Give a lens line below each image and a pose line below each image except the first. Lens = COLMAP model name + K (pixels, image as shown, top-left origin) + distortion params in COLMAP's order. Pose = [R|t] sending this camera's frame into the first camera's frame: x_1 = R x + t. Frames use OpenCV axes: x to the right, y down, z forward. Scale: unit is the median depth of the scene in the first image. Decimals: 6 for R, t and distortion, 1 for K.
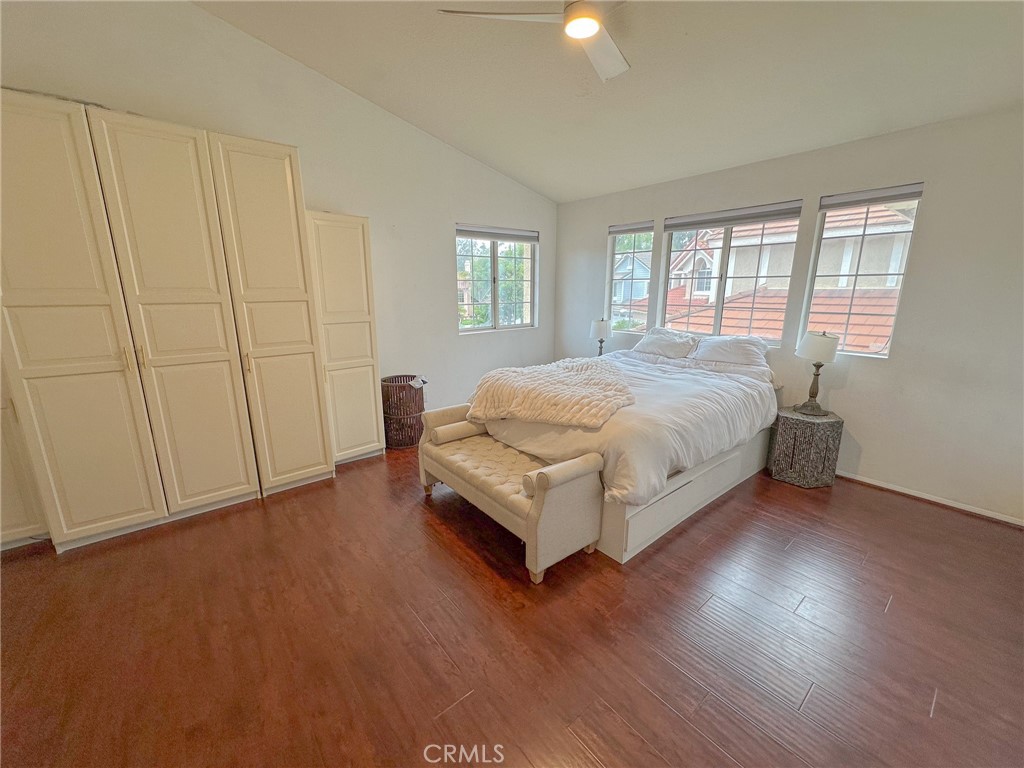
lens RADIAL K [[411.3, 0, 512.0], [0, 411.3, 384.0], [0, 0, 1]] dist [-0.002022, 0.000112]
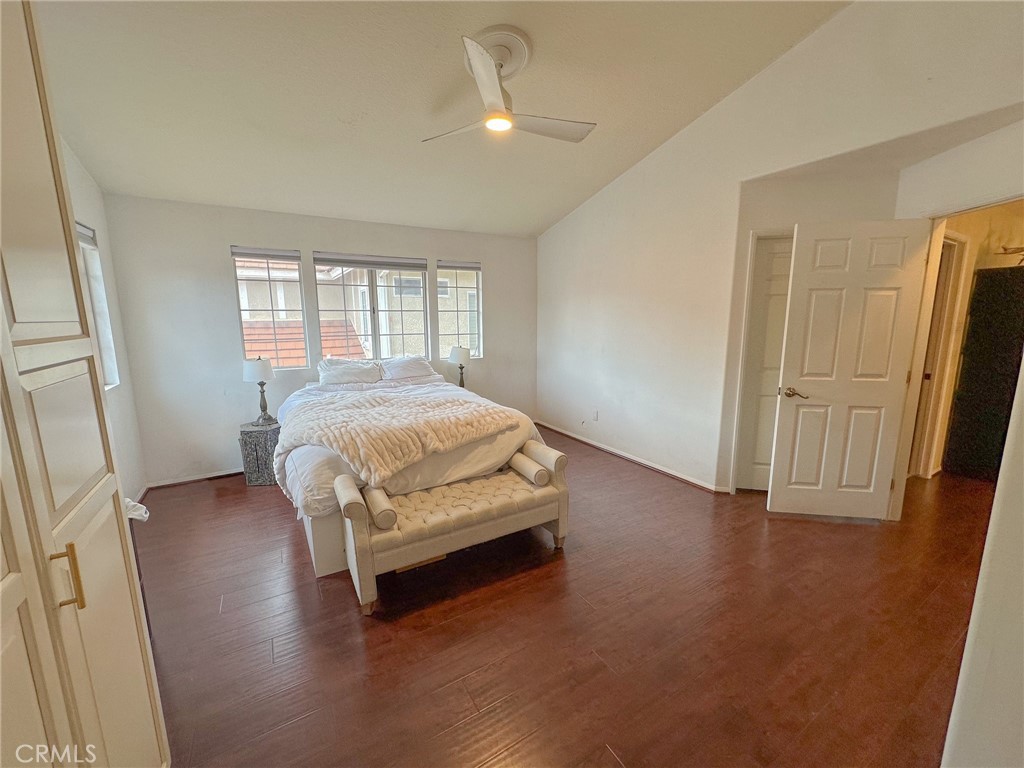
lens RADIAL K [[411.3, 0, 512.0], [0, 411.3, 384.0], [0, 0, 1]] dist [-0.002022, 0.000112]
pose [[0.139634, -0.156819, 0.977707, -0.644099], [0.231491, 0.965189, 0.121750, -0.109626], [-0.962764, 0.209329, 0.171076, 0.467923]]
